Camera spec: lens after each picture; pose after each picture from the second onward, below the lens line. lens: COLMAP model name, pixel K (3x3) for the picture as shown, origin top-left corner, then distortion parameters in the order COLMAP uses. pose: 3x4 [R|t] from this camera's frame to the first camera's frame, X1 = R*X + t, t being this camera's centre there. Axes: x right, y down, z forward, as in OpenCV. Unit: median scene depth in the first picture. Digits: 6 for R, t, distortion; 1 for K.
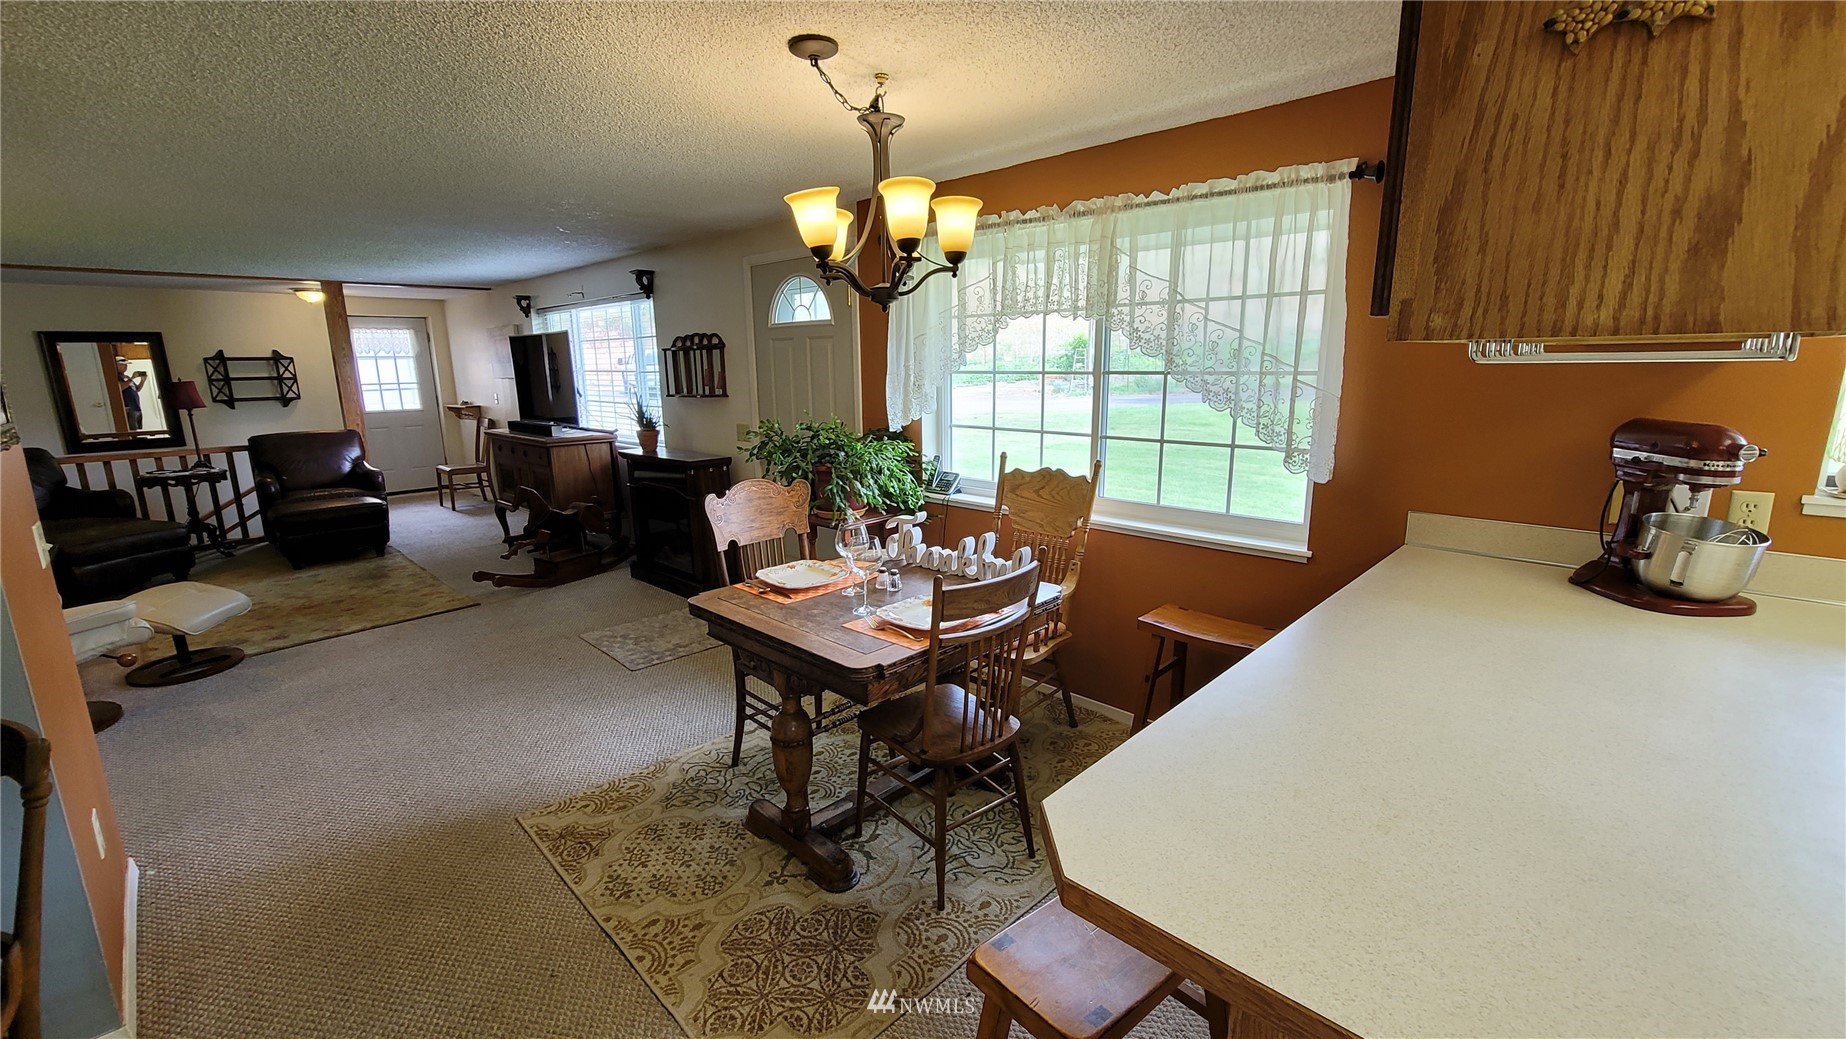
lens RADIAL K [[758.9, 0, 918.4], [0, 758.9, 526.2], [0, 0, 1]] dist [-0.002012, 0.000509]
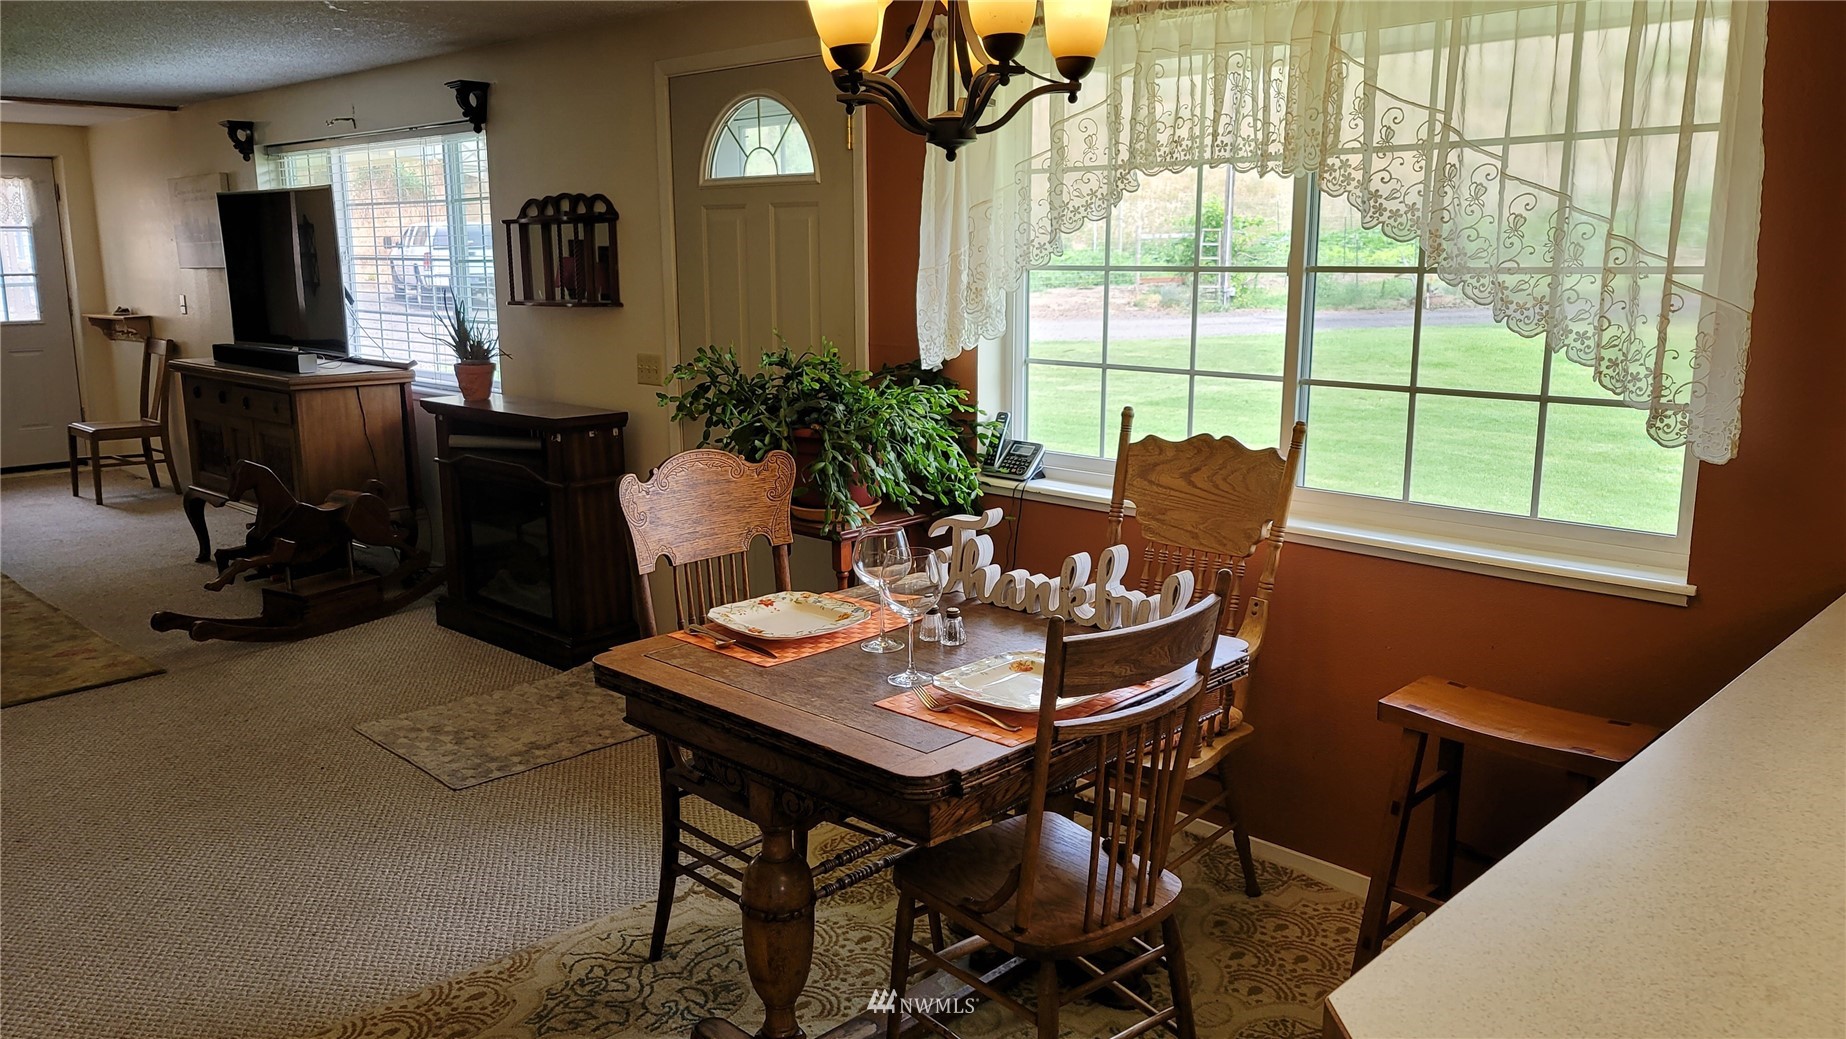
lens RADIAL K [[1358.5, 0, 910.6], [0, 1358.5, 495.5], [0, 0, 1]] dist [0.055621, -0.011042]
pose [[0.999956, 0.009390, -0.000357, -0.046599], [-0.009396, 0.999351, -0.034763, 0.005839], [0.000030, 0.034765, 0.999396, -0.019385]]
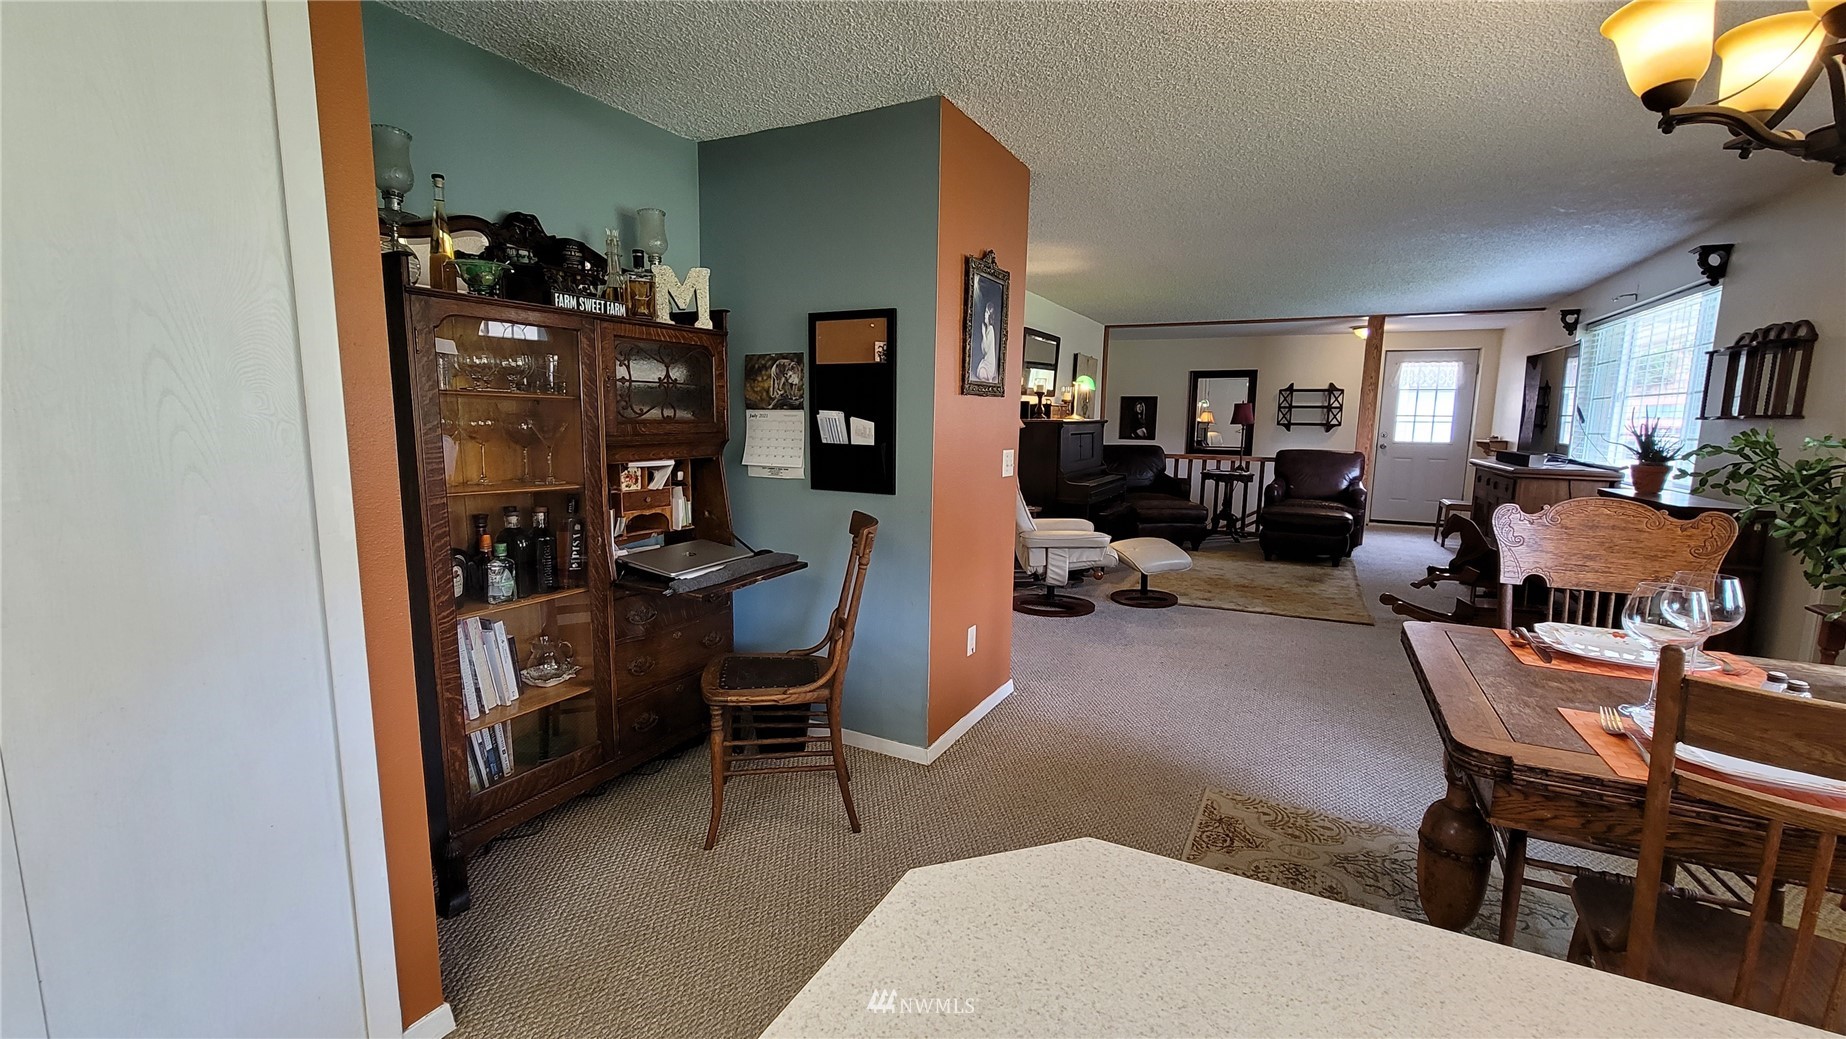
lens RADIAL K [[758.9, 0, 915.2], [0, 758.9, 519.7], [0, 0, 1]] dist [-0.002012, 0.000509]
pose [[0.297035, 0.148960, -0.943176, 0.189792], [-0.220716, 0.971718, 0.083957, 0.028931], [0.929007, 0.183236, 0.321512, 0.182946]]
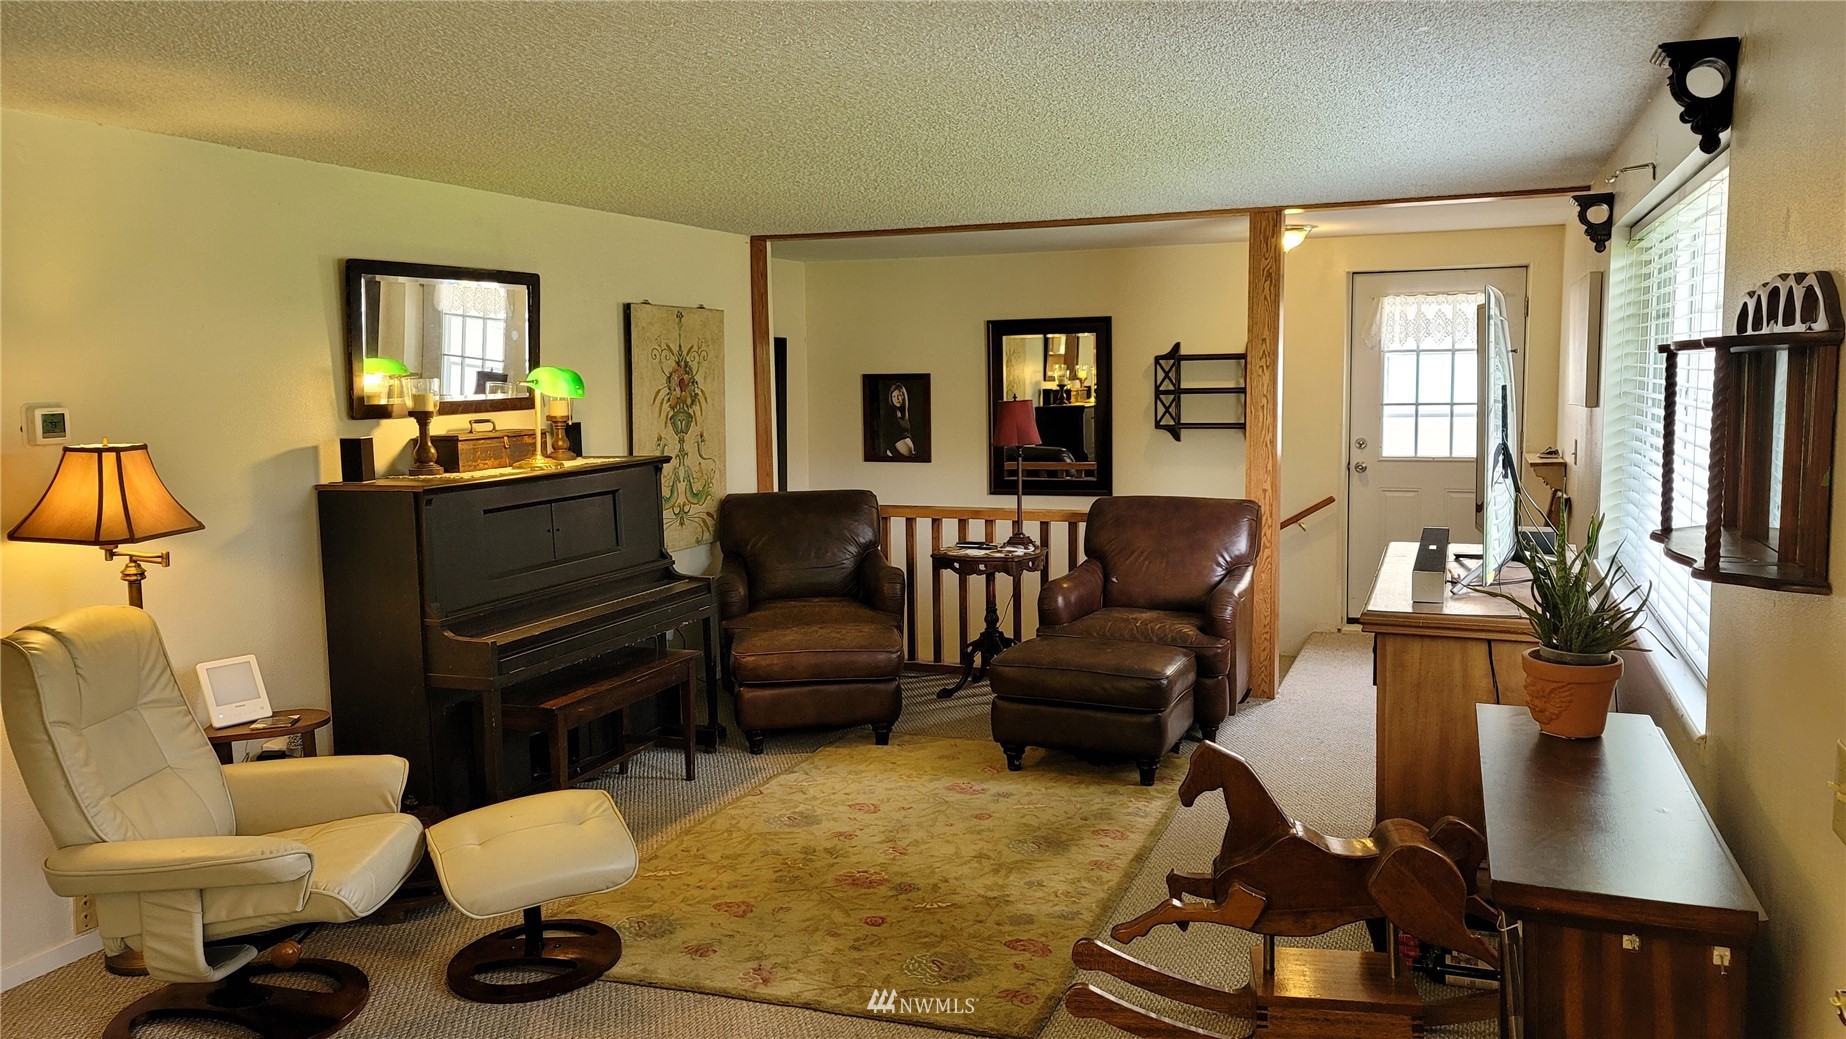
lens RADIAL K [[1358.5, 0, 911.5], [0, 1358.5, 492.3], [0, 0, 1]] dist [0.055621, -0.011042]
pose [[0.388394, 0.092512, -0.916838, -0.030193], [-0.186256, 0.982293, 0.020215, -0.223153], [0.902474, 0.162915, 0.398748, 0.904571]]
